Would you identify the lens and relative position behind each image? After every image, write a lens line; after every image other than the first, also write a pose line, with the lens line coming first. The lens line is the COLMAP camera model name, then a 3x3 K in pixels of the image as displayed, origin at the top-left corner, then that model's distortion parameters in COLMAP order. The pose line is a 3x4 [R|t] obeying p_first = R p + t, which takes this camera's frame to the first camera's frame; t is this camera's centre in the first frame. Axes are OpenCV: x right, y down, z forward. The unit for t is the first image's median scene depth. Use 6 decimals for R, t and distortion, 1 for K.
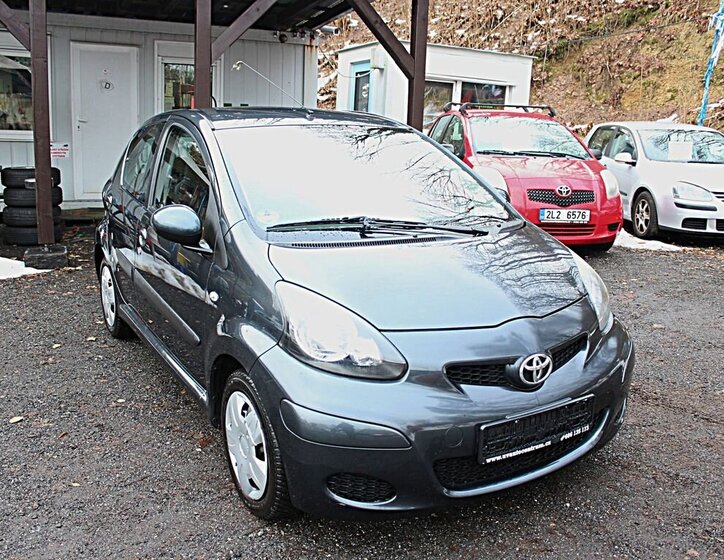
lens RADIAL K [[688.5, 0, 360.4], [0, 688.5, 279.4], [0, 0, 1]] dist [-0.097740, 0.000000]
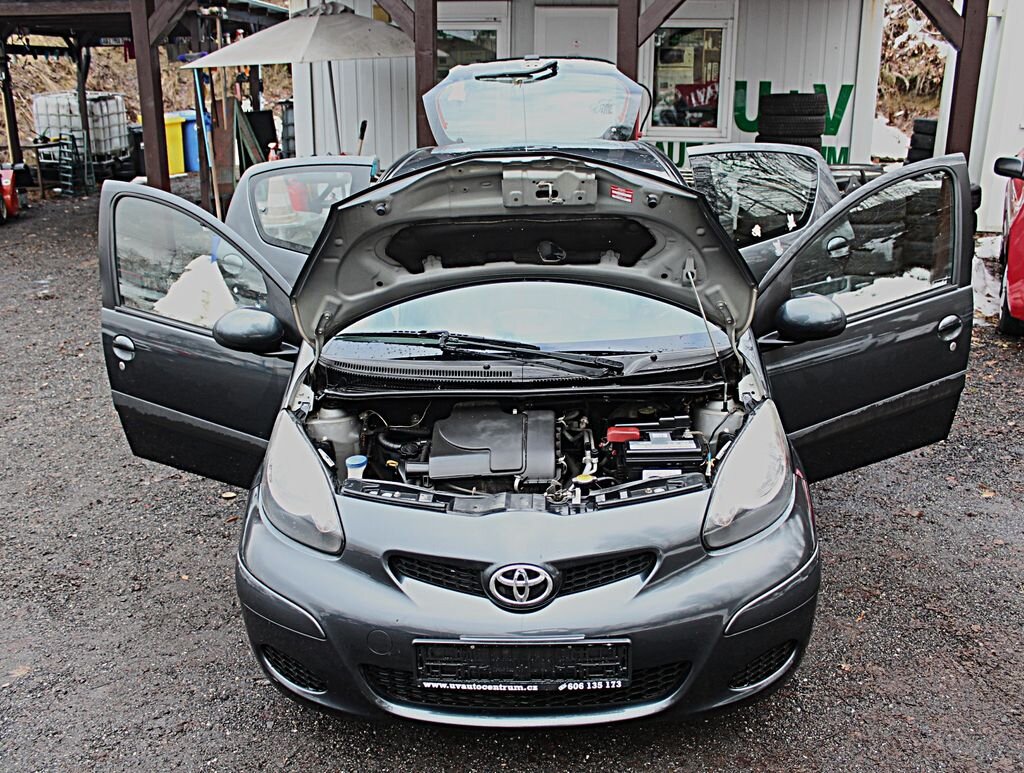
lens RADIAL K [[954.3, 0, 514.6], [0, 954.3, 389.2], [0, 0, 1]] dist [-0.101915, 0.000000]
pose [[0.830577, 0.139144, -0.539241, 0.723475], [-0.082976, 0.988395, 0.127238, -0.187900], [0.550688, -0.060937, 0.832484, 0.170307]]
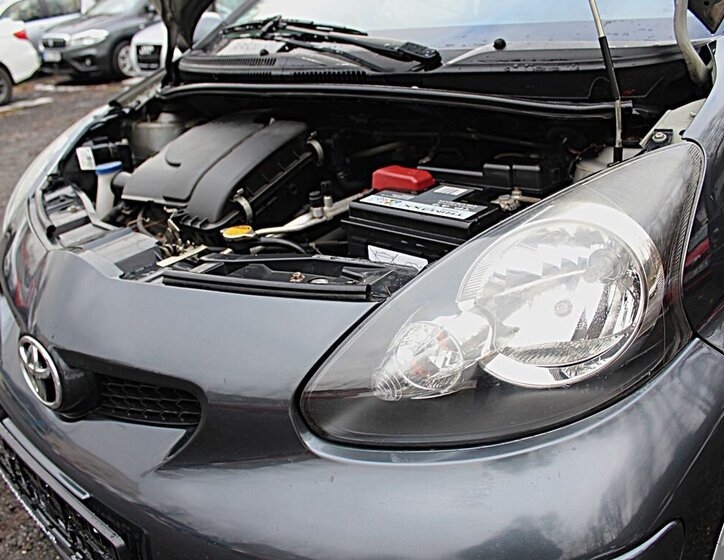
lens RADIAL K [[688.5, 0, 365.3], [0, 688.5, 272.8], [0, 0, 1]] dist [-0.097740, 0.000000]
pose [[0.252637, 0.325508, -0.911163, 0.640314], [-0.125969, 0.944762, 0.302584, -0.077121], [0.959326, 0.038334, 0.279686, 1.024093]]
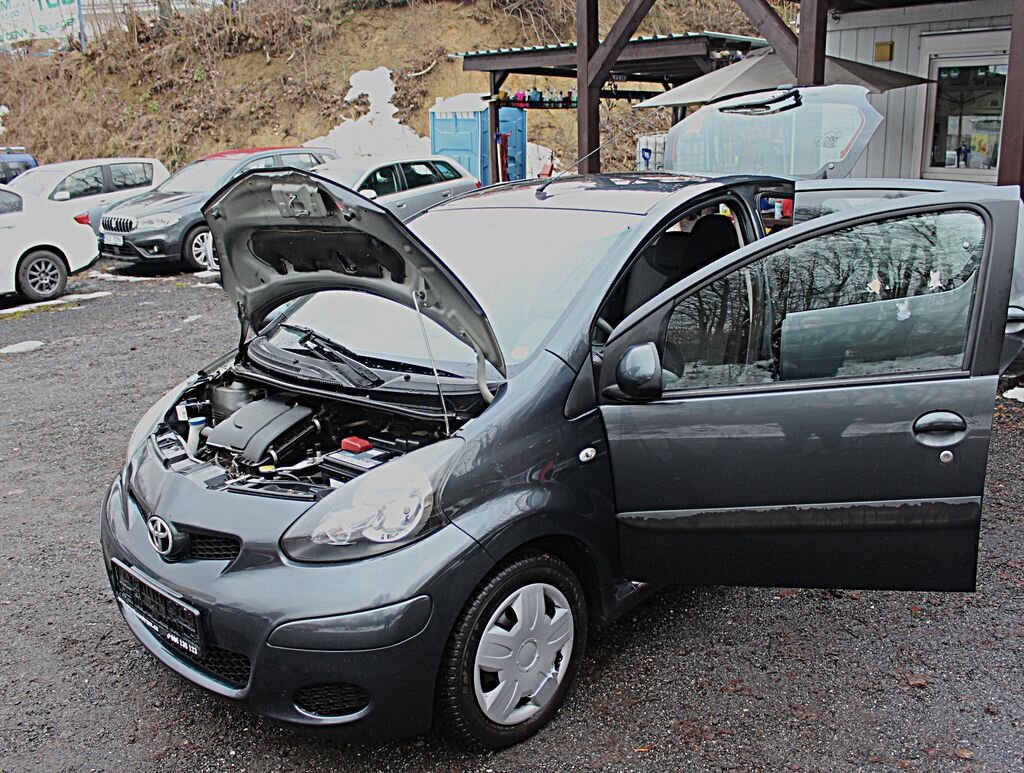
lens RADIAL K [[954.3, 0, 516.2], [0, 954.3, 392.9], [0, 0, 1]] dist [-0.101915, 0.000000]
pose [[0.247245, 0.212879, -0.945279, 1.335260], [-0.167758, 0.970240, 0.174622, -0.293229], [0.954320, 0.115404, 0.275599, 1.026984]]
